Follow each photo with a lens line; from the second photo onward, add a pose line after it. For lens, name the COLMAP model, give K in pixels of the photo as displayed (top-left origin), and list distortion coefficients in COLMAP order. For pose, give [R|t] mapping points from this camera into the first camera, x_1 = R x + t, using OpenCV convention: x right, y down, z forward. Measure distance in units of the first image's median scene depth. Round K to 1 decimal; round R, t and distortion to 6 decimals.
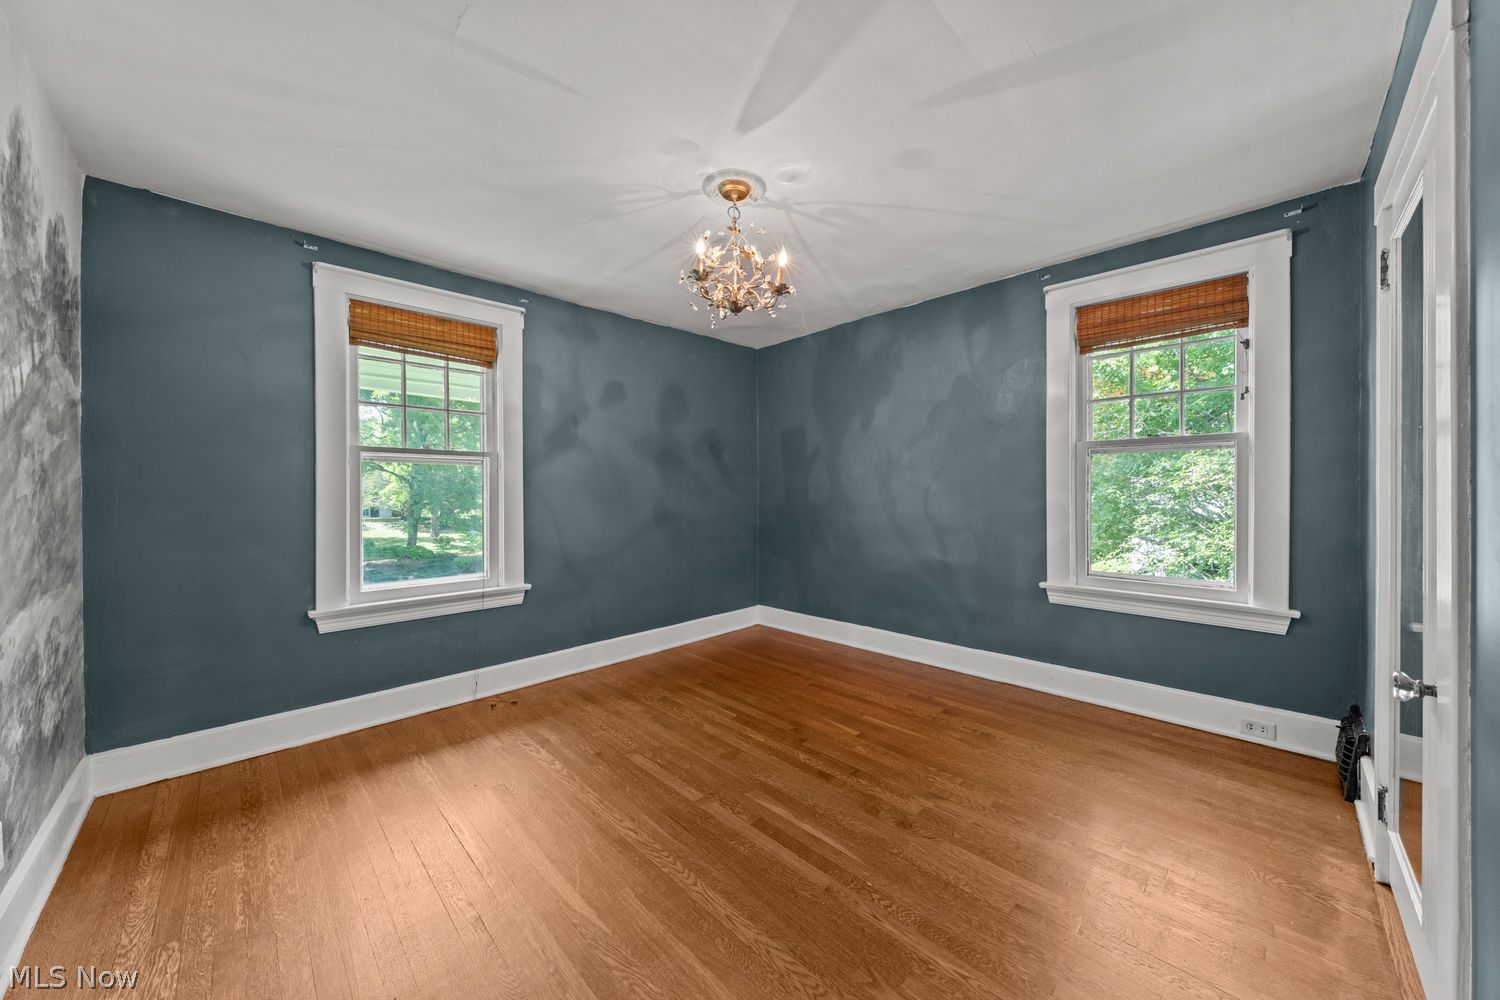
lens RADIAL K [[526.2, 0, 749.4], [0, 526.2, 494.8], [0, 0, 1]] dist [-0.000219, -0.000011]
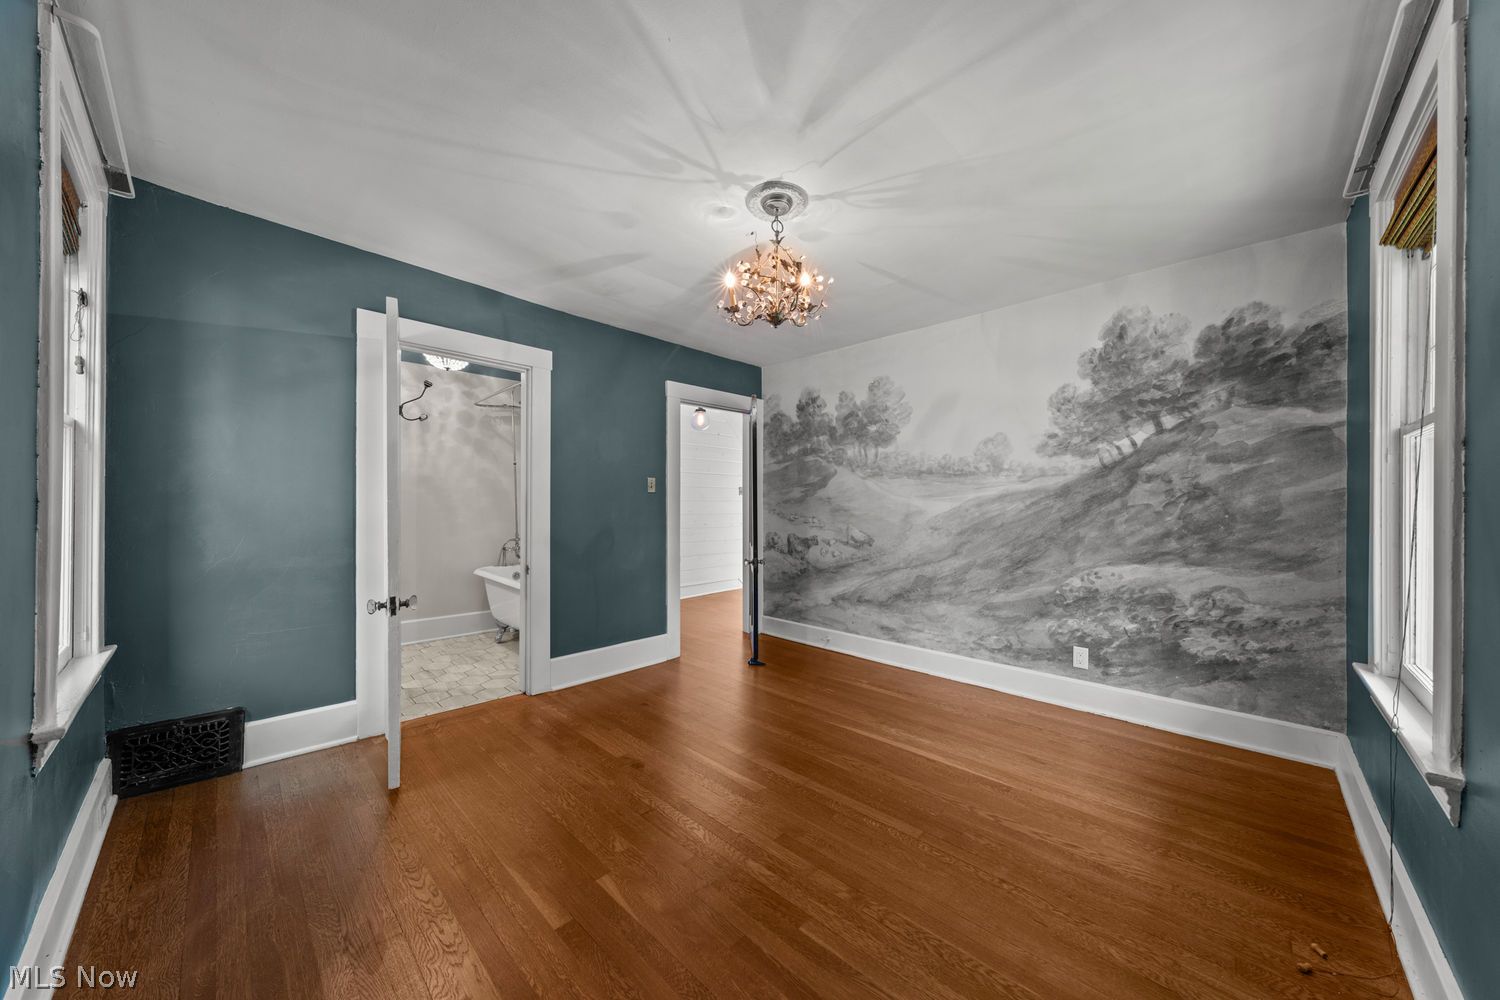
lens RADIAL K [[513.3, 0, 751.0], [0, 513.3, 502.3], [0, 0, 1]] dist [-0.005733, -0.000121]
pose [[-0.999559, 0.000993, -0.029680, 0.046632], [0.000840, 0.999986, 0.005178, -0.008065], [0.029684, 0.005151, -0.999546, 1.799785]]
